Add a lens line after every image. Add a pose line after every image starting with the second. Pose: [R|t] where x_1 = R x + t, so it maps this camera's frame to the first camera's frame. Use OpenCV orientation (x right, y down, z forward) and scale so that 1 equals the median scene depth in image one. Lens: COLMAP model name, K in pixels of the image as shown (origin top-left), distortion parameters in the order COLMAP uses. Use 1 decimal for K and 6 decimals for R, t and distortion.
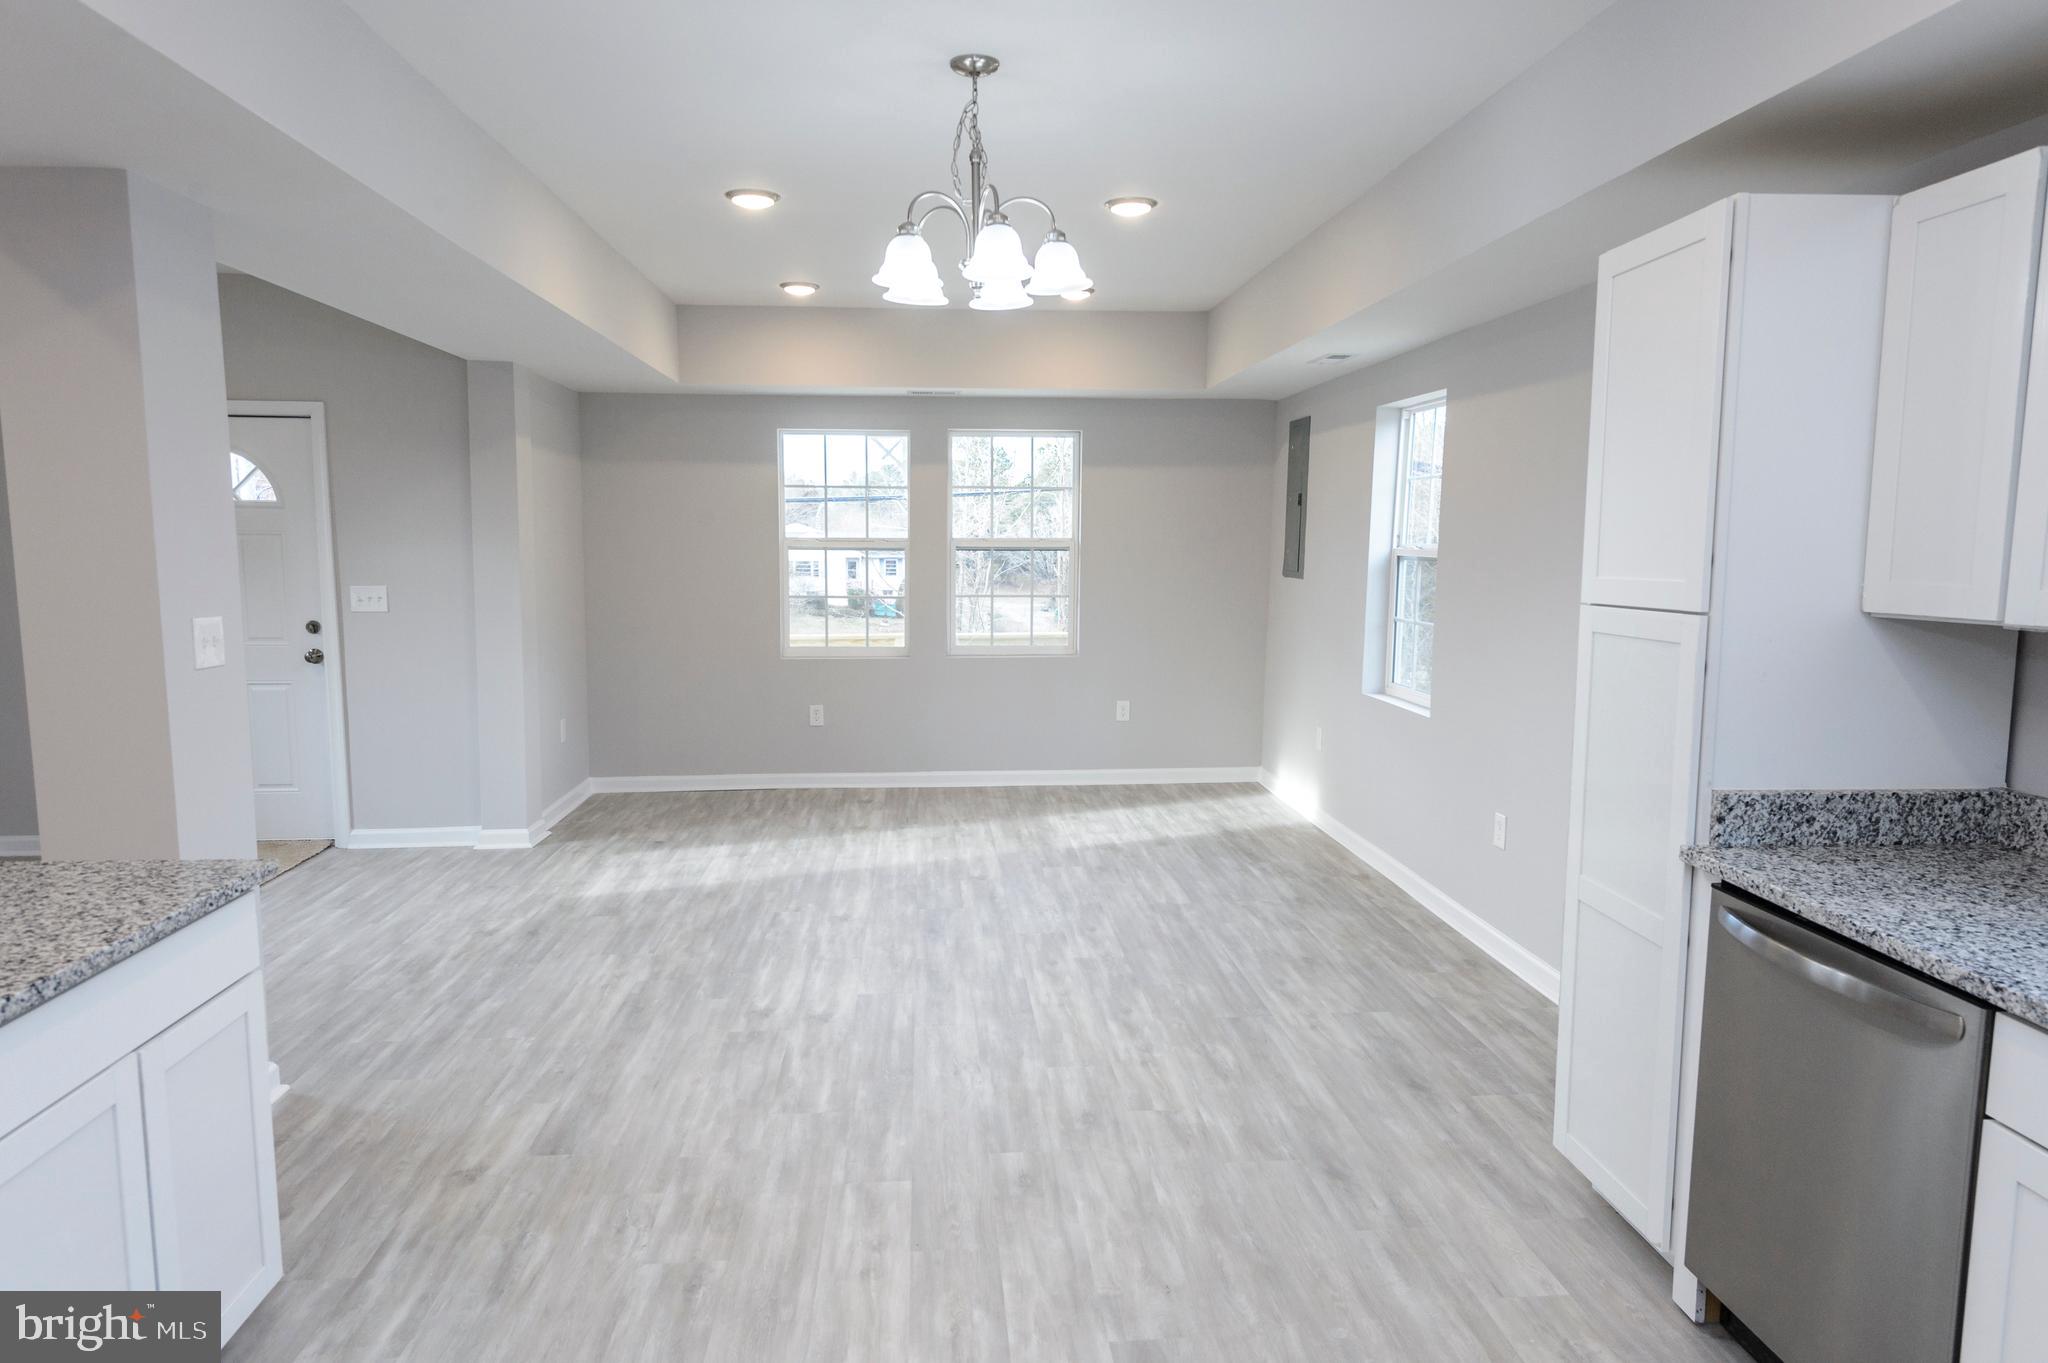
lens RADIAL K [[1231.8, 0, 1019.5], [0, 1231.8, 686.1], [0, 0, 1]] dist [0.018517, -0.010190]
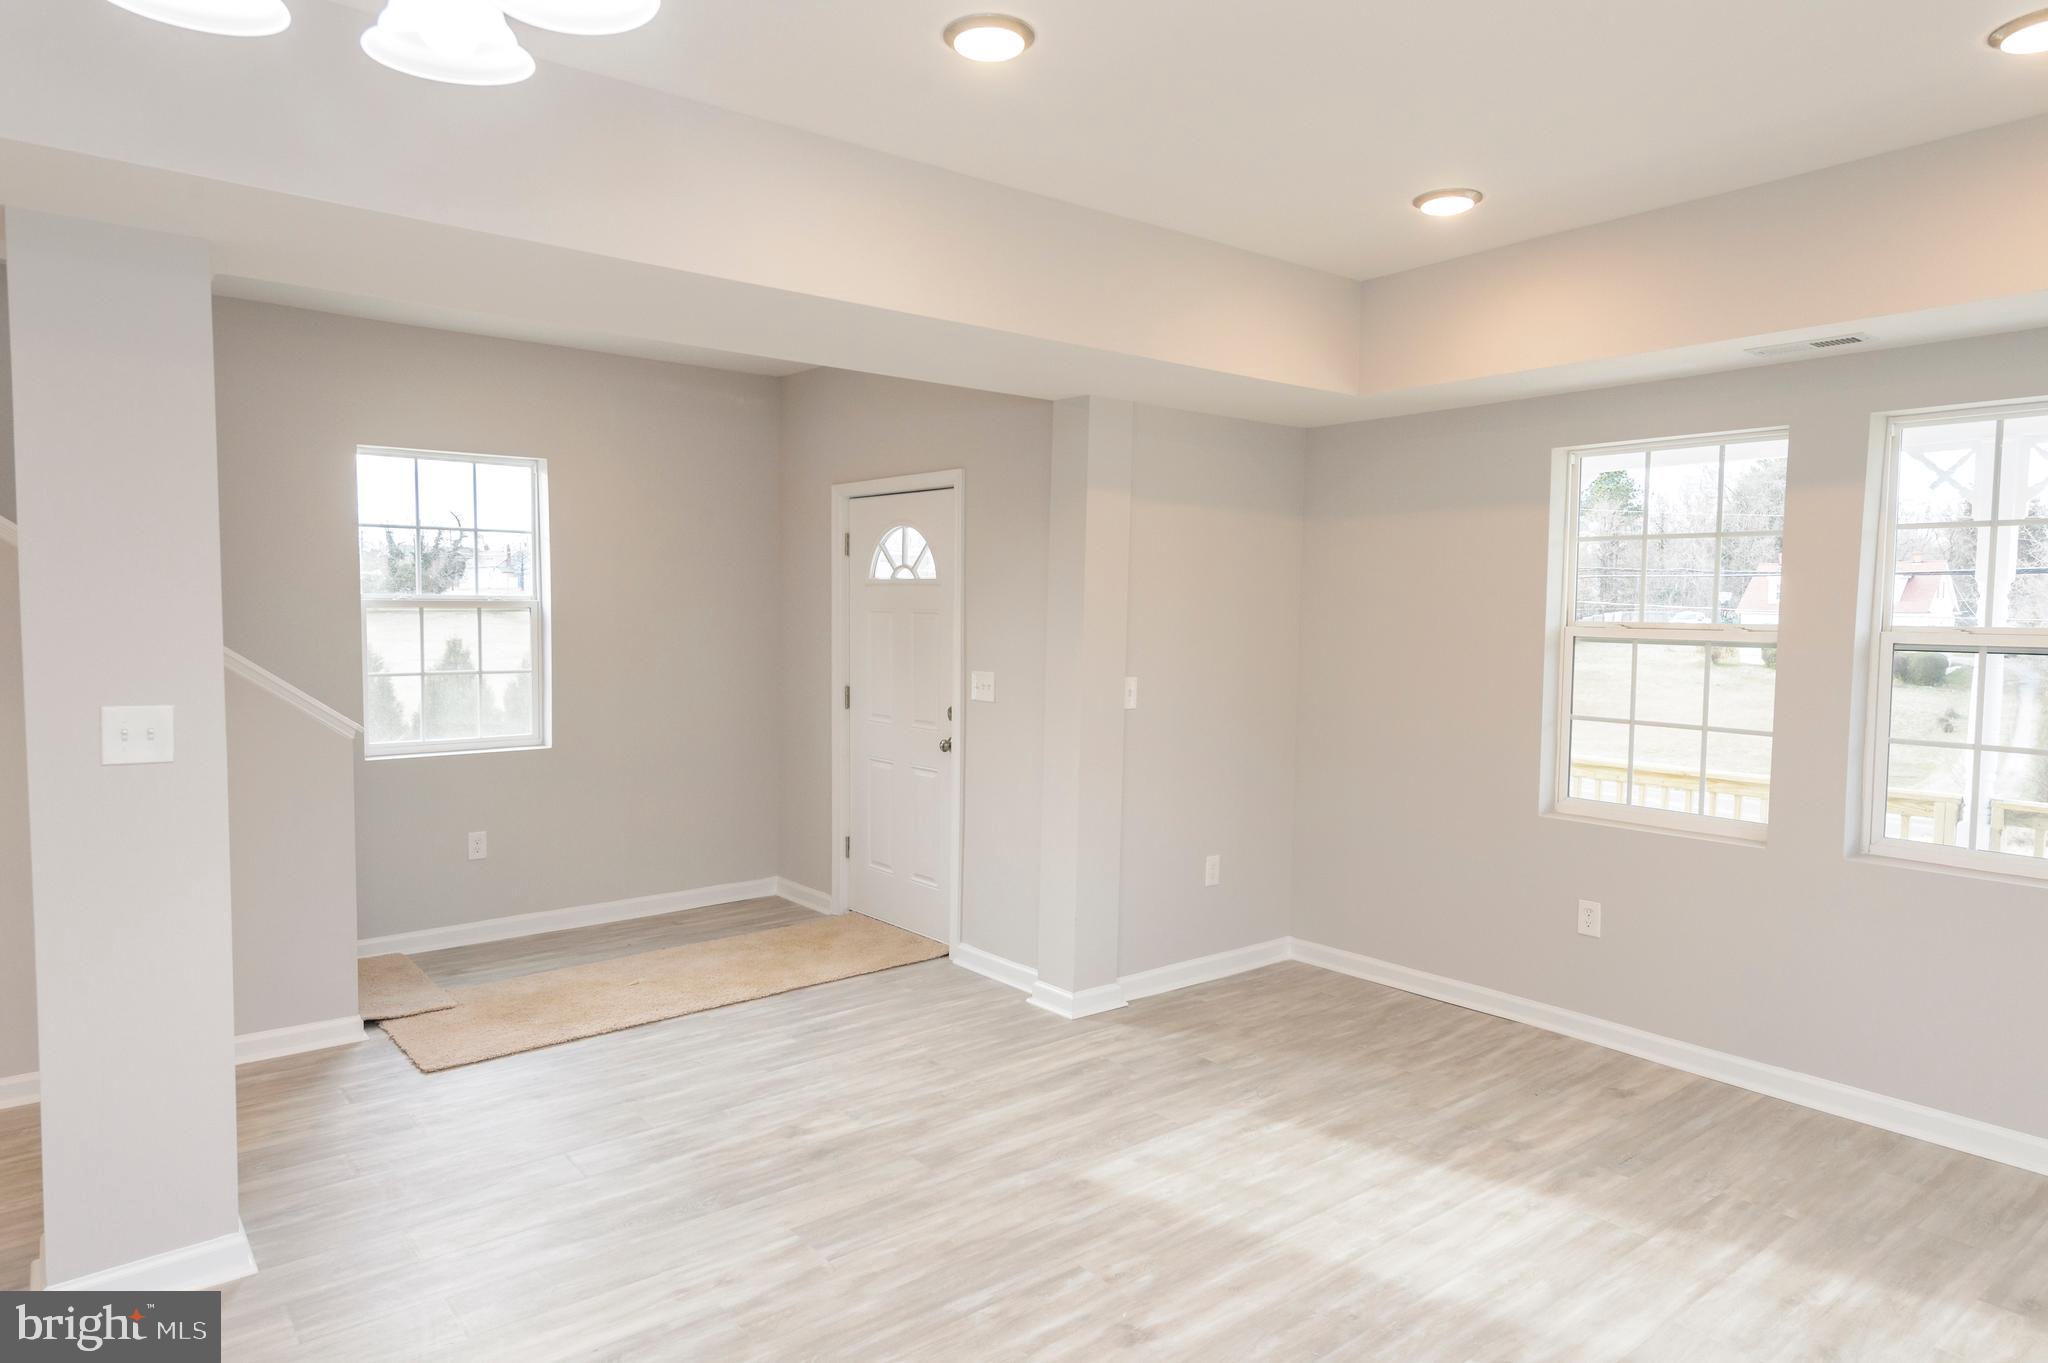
lens RADIAL K [[1231.8, 0, 1019.6], [0, 1231.8, 682.4], [0, 0, 1]] dist [0.018517, -0.010190]
pose [[0.558366, 0.053833, -0.827846, 0.315842], [-0.107221, 0.994206, -0.007668, -0.102508], [0.822637, 0.093044, 0.560902, 0.784132]]
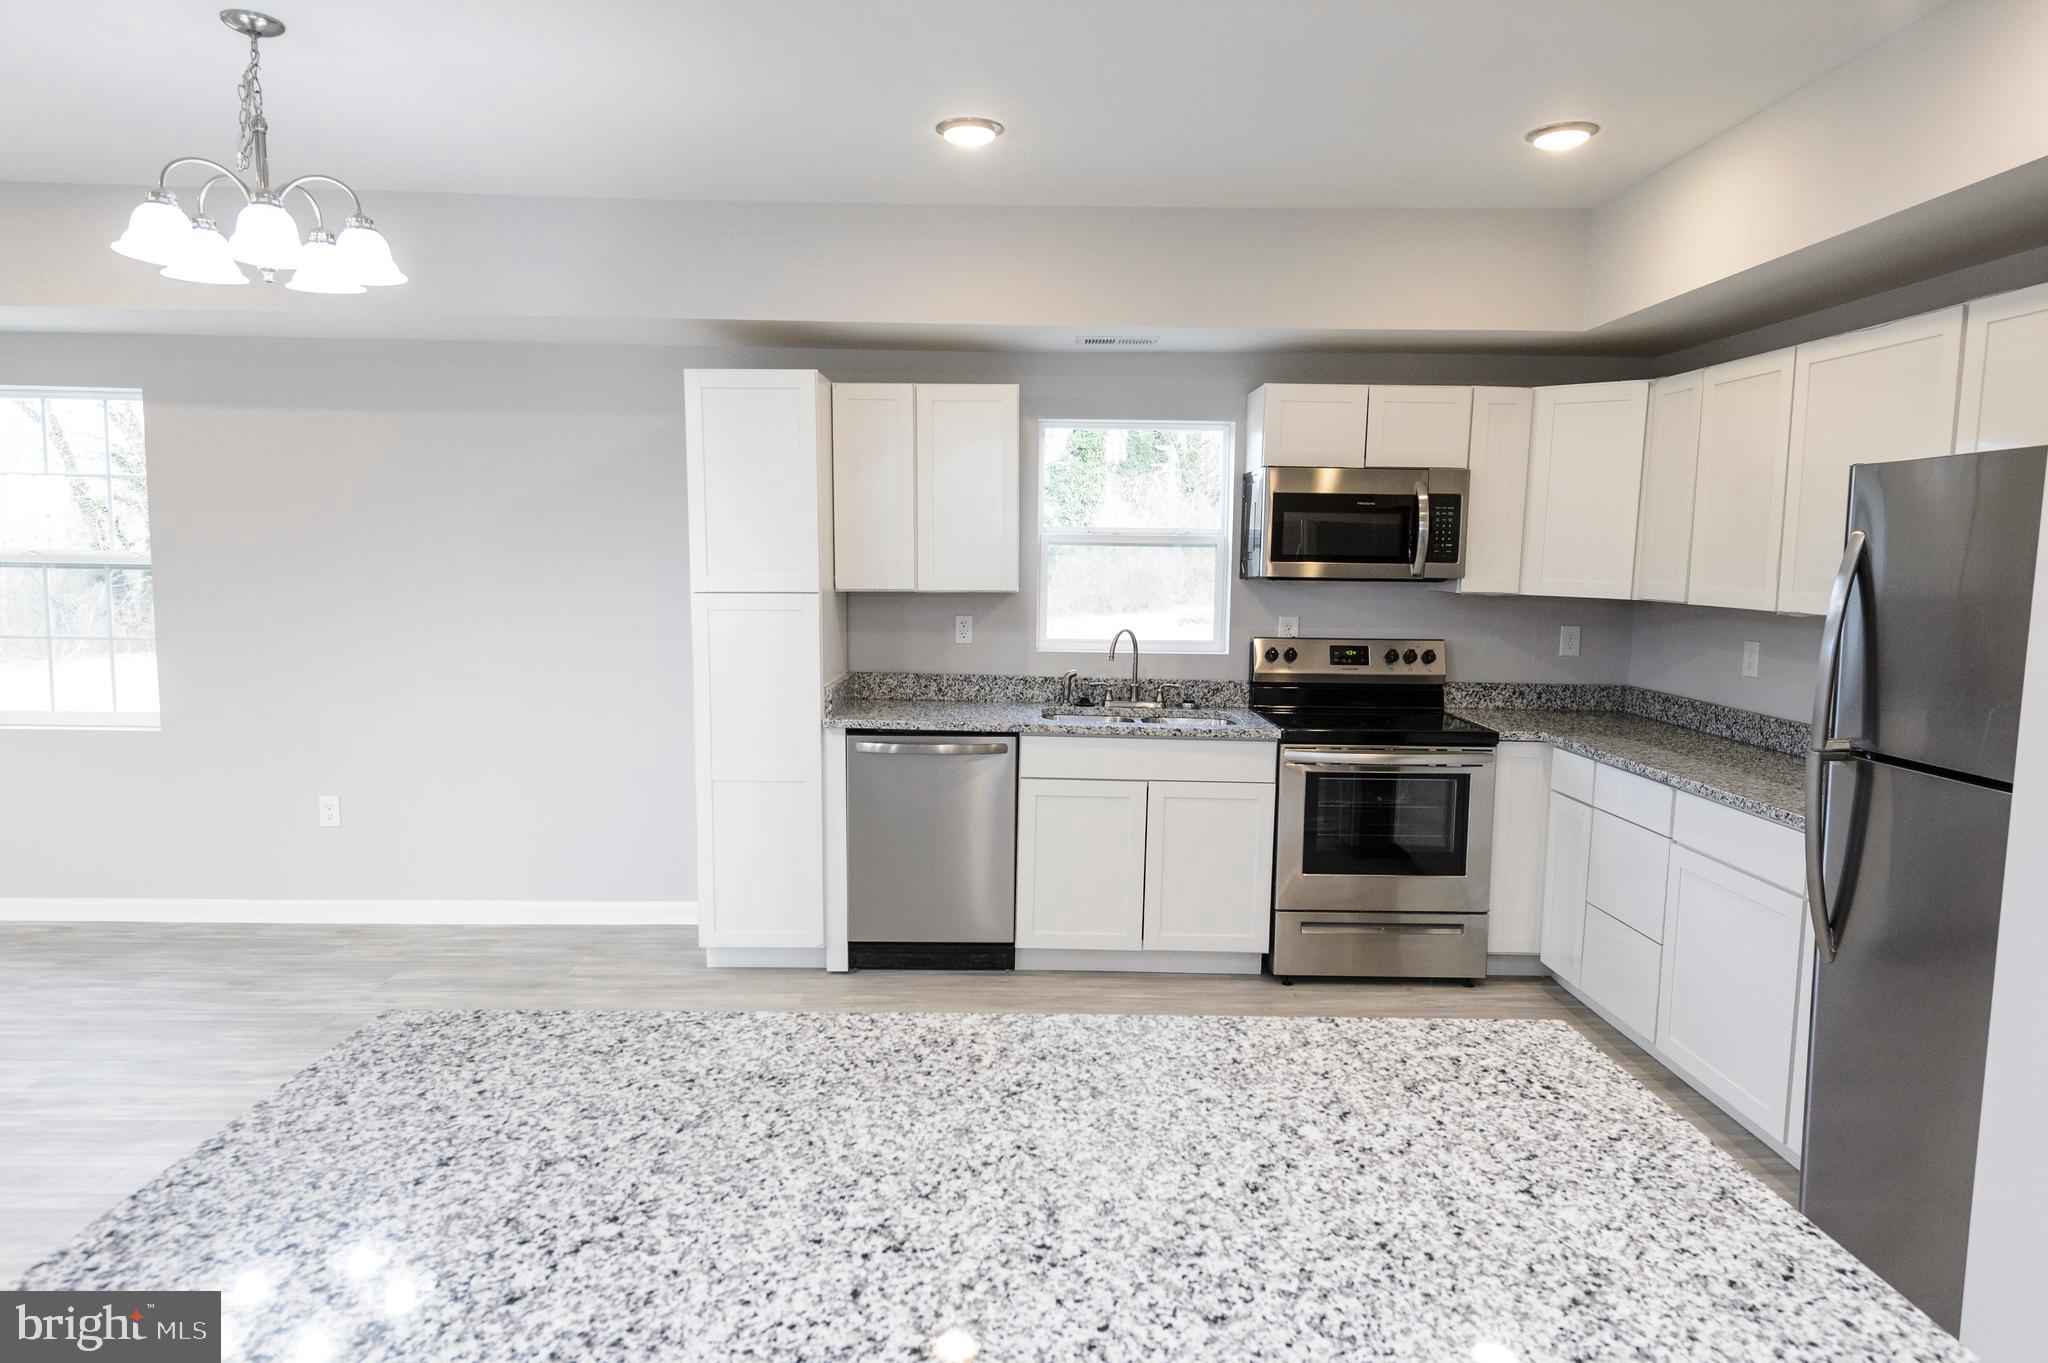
lens RADIAL K [[1231.8, 0, 1023.0], [0, 1231.8, 686.5], [0, 0, 1]] dist [0.018517, -0.010190]
pose [[0.061000, -0.111701, 0.991868, -0.753647], [0.109845, 0.988434, 0.104558, -0.046400], [-0.992075, 0.102574, 0.072564, 0.340043]]
